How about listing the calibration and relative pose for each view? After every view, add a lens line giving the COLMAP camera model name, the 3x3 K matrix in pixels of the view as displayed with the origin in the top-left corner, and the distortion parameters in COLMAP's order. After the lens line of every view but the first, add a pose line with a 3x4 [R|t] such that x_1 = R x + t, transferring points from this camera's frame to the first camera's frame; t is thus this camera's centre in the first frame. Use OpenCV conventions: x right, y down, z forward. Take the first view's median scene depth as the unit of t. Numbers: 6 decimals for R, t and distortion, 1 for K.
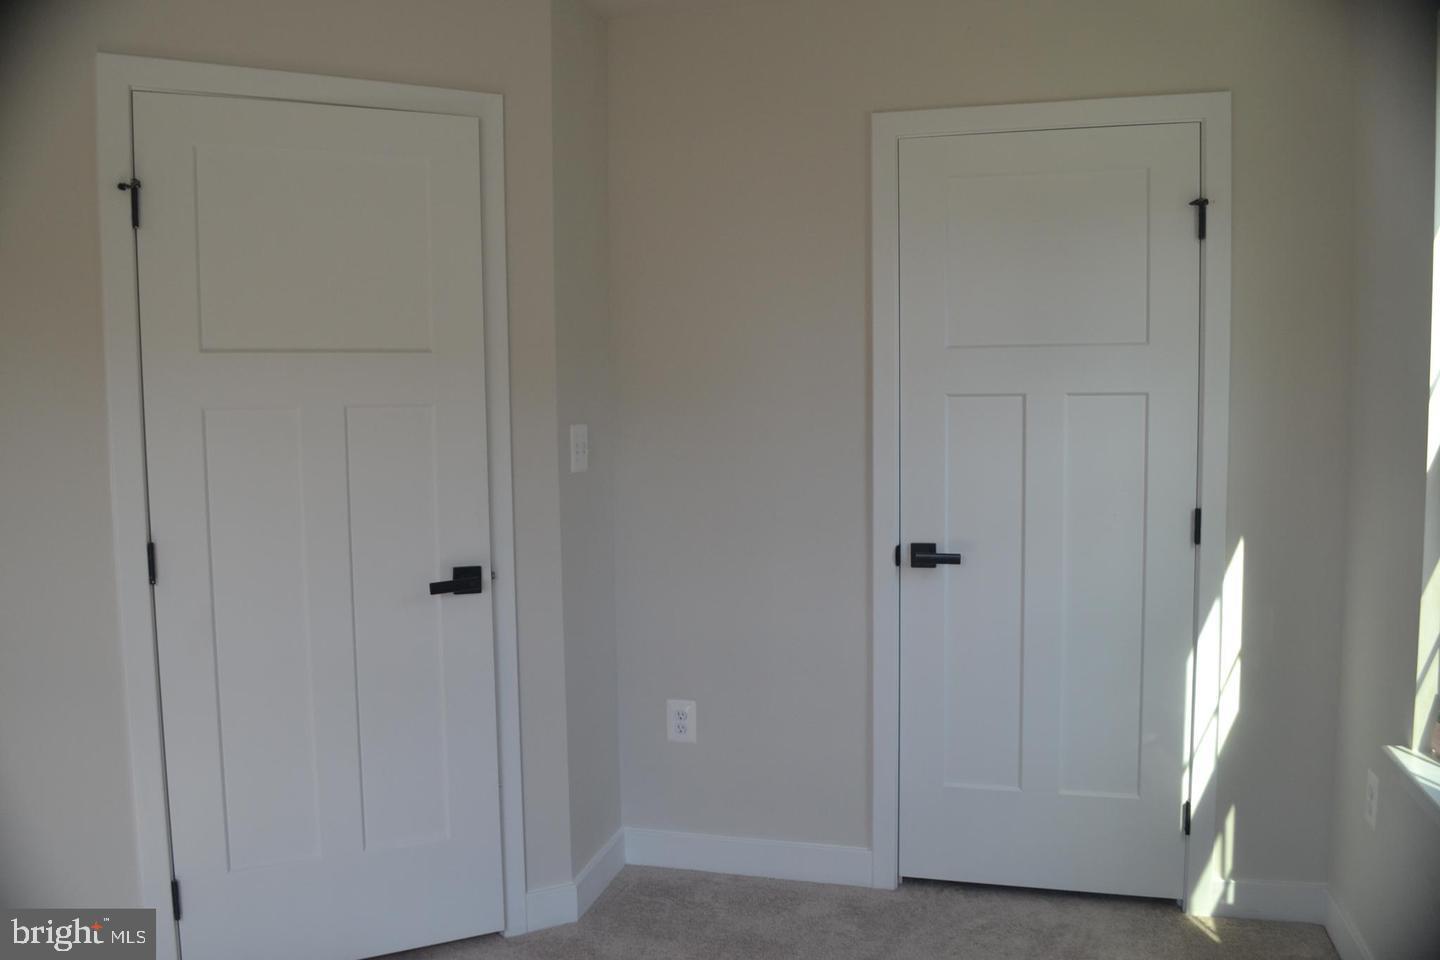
lens RADIAL K [[1149.9, 0, 719.2], [0, 1149.9, 479.1], [0, 0, 1]] dist [-0.094539, 0.024117]
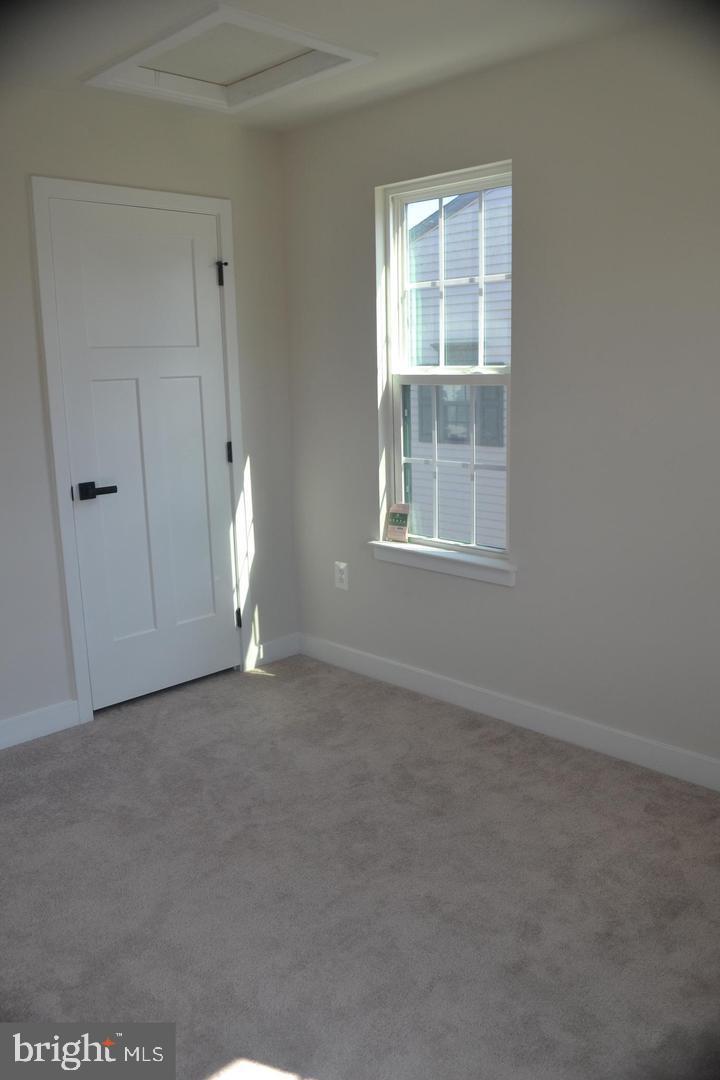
lens RADIAL K [[862.4, 0, 358.3], [0, 862.4, 539.9], [0, 0, 1]] dist [-0.094539, 0.024117]
pose [[0.496737, -0.171158, 0.850857, -0.624344], [0.086850, 0.985243, 0.147487, -0.003242], [-0.863545, 0.000635, 0.504271, 0.154470]]
